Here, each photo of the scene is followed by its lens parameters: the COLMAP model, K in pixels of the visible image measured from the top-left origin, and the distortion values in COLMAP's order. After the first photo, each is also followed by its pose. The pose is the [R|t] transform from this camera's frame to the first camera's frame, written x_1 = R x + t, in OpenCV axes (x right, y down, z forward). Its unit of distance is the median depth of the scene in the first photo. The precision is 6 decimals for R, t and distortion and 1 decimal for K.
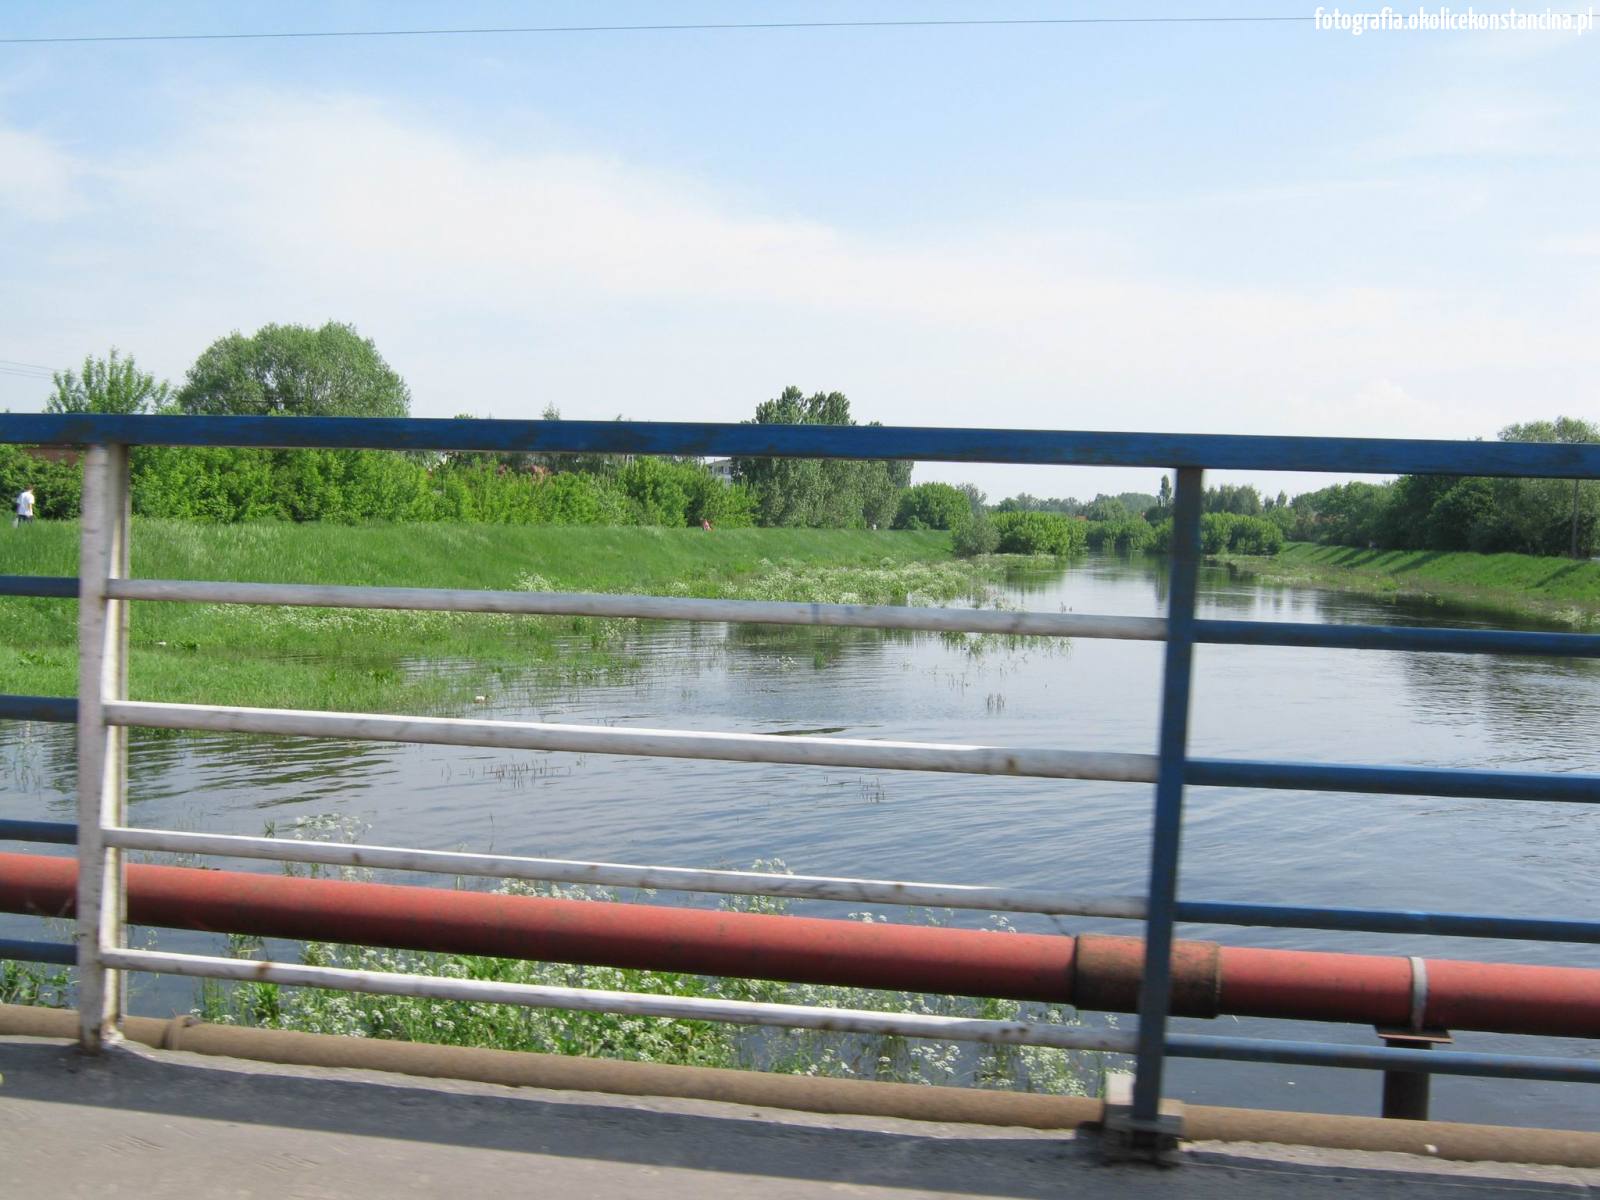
lens RADIAL K [[1744.2, 0, 800.0], [0, 1744.2, 600.0], [0, 0, 1]] dist [-0.046785, -0.017628]
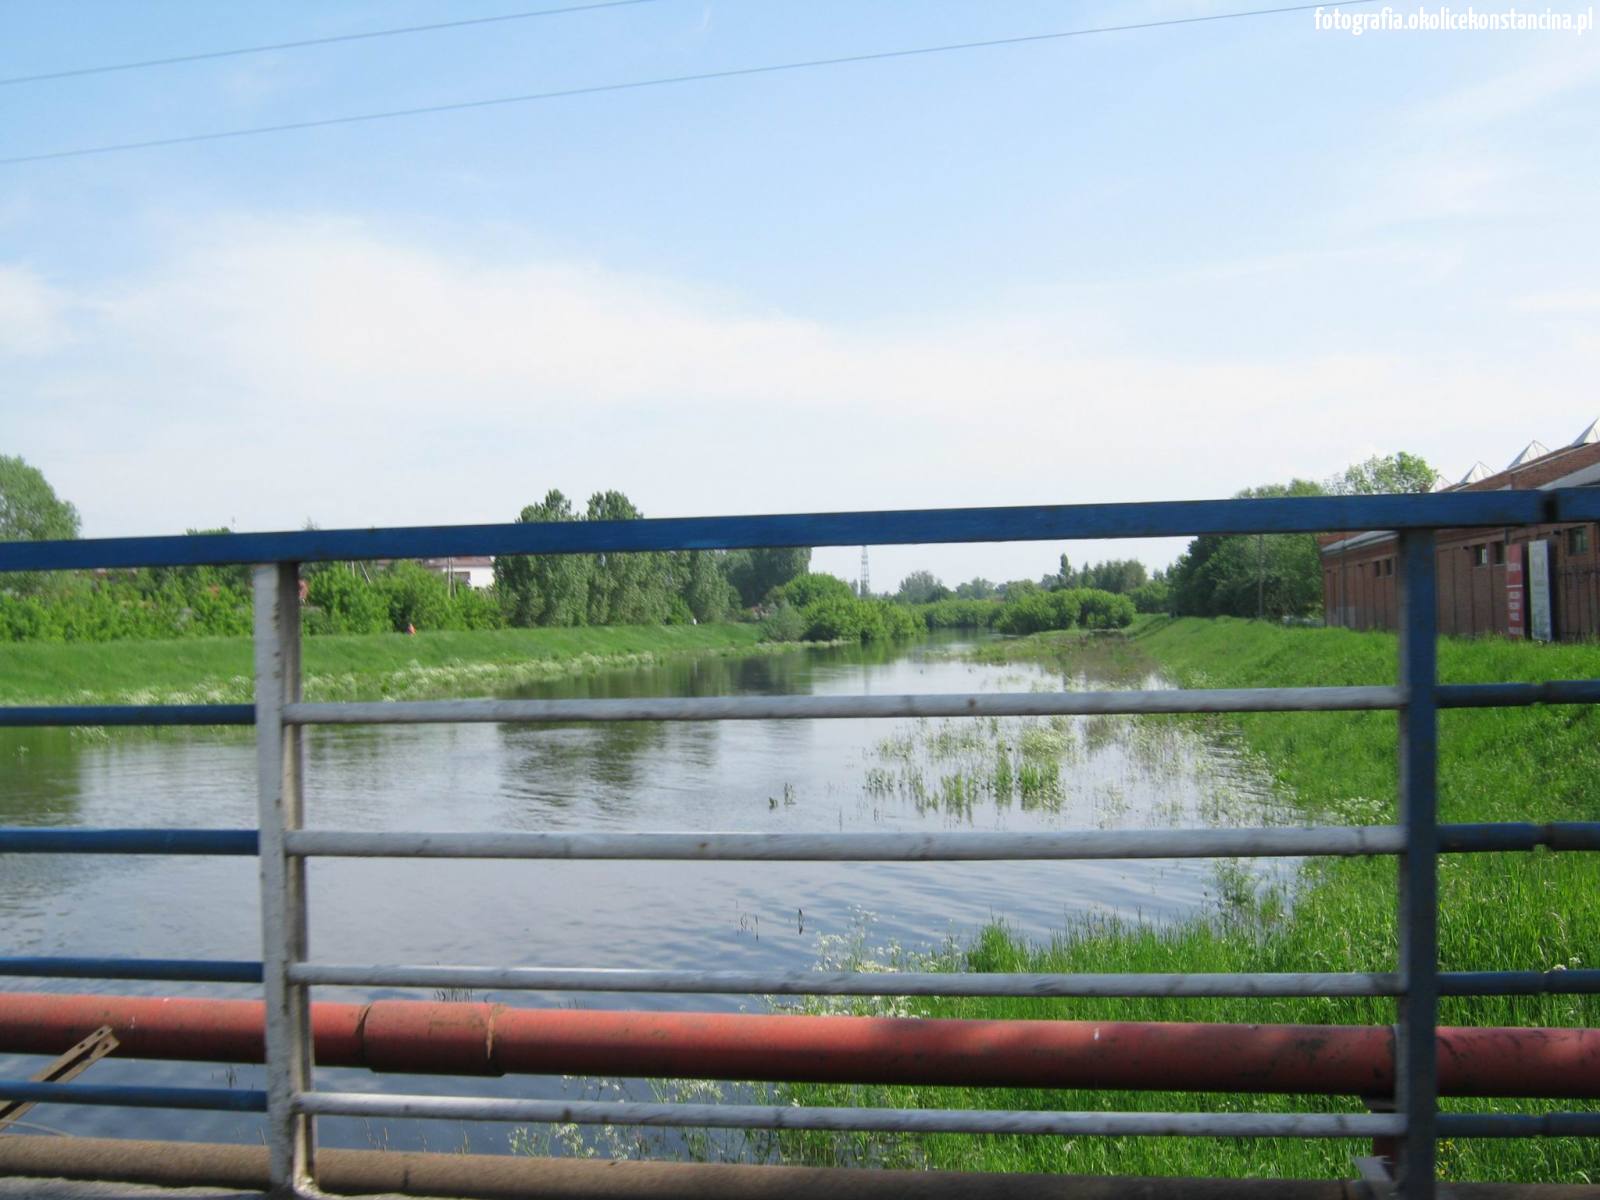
lens RADIAL K [[1744.2, 0, 800.0], [0, 1744.2, 600.0], [0, 0, 1]] dist [-0.046785, -0.017628]
pose [[0.998675, -0.051313, 0.003908, 0.130378], [0.051449, 0.997201, -0.054248, 0.005389], [-0.001113, 0.054377, 0.998520, -0.022985]]
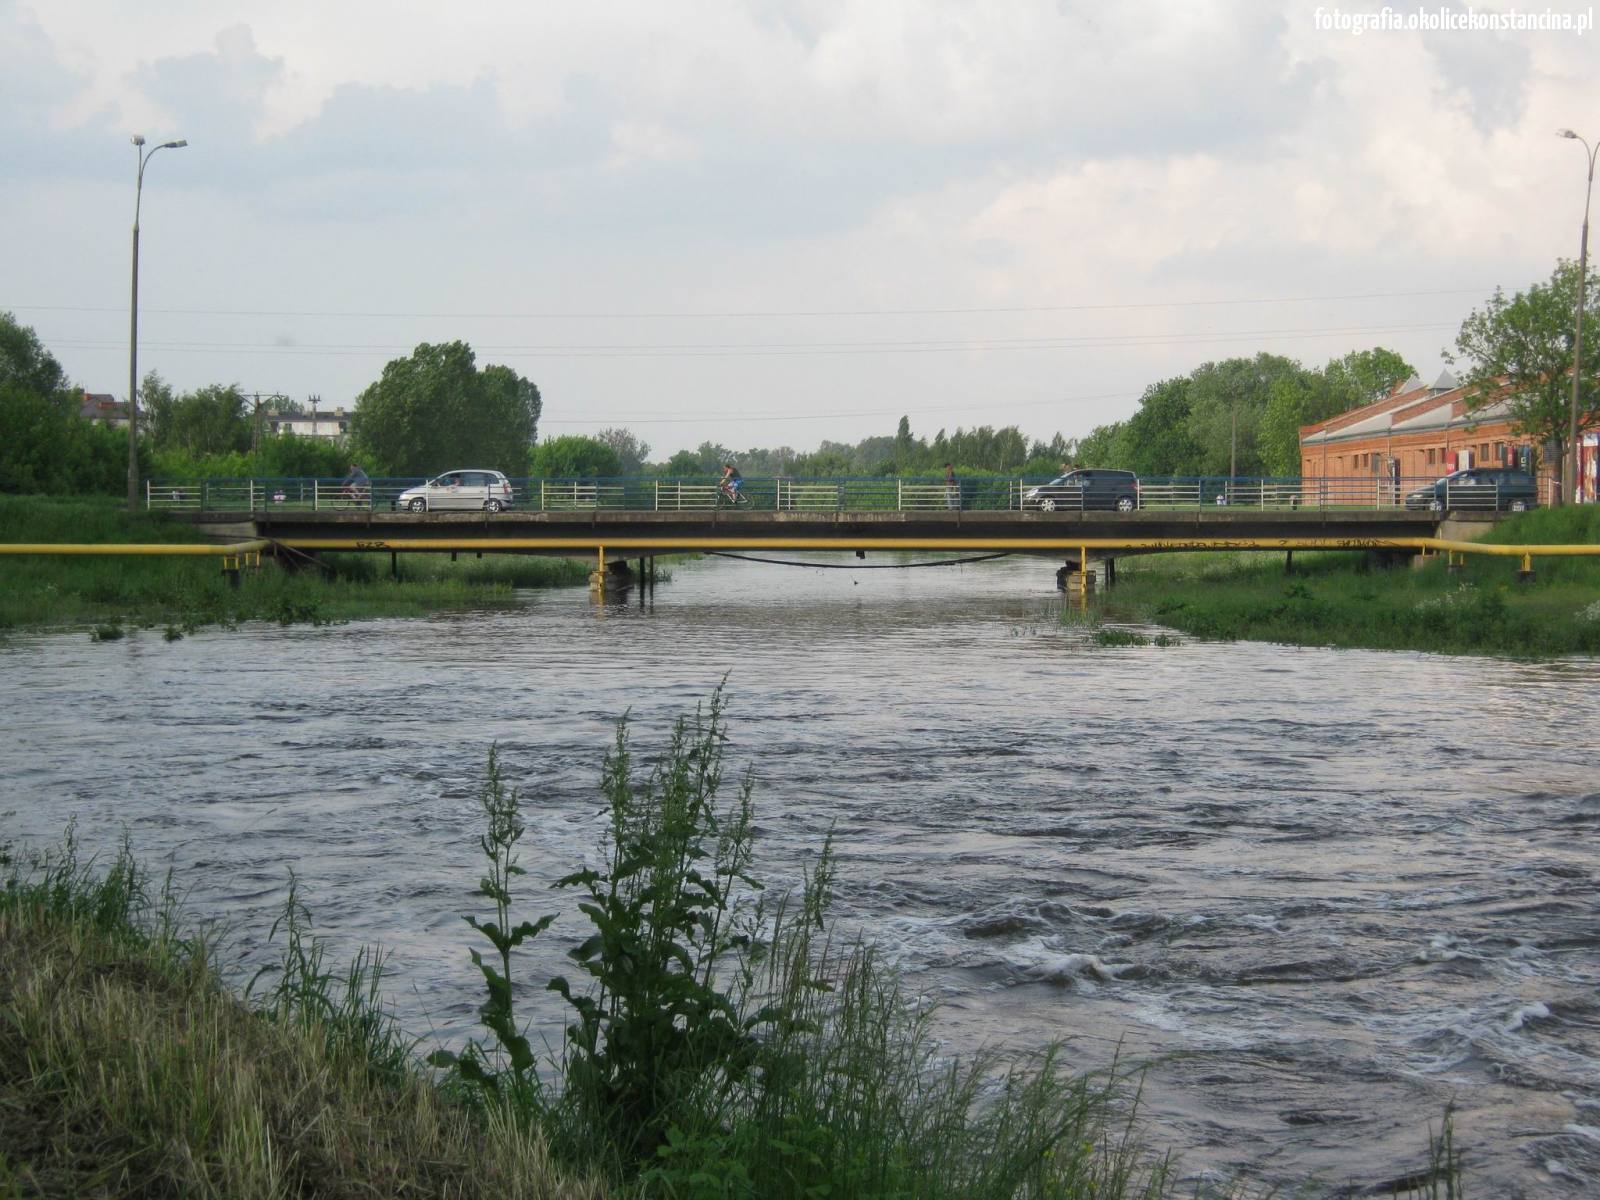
lens RADIAL K [[3098.8, 0, 800.0], [0, 3098.8, 600.0], [0, 0, 1]] dist [0.192199, 0.013086]
pose [[0.987609, -0.038419, 0.152158, -0.056278], [0.040034, 0.999170, -0.007560, 0.025900], [-0.151741, 0.013558, 0.988327, -0.559039]]
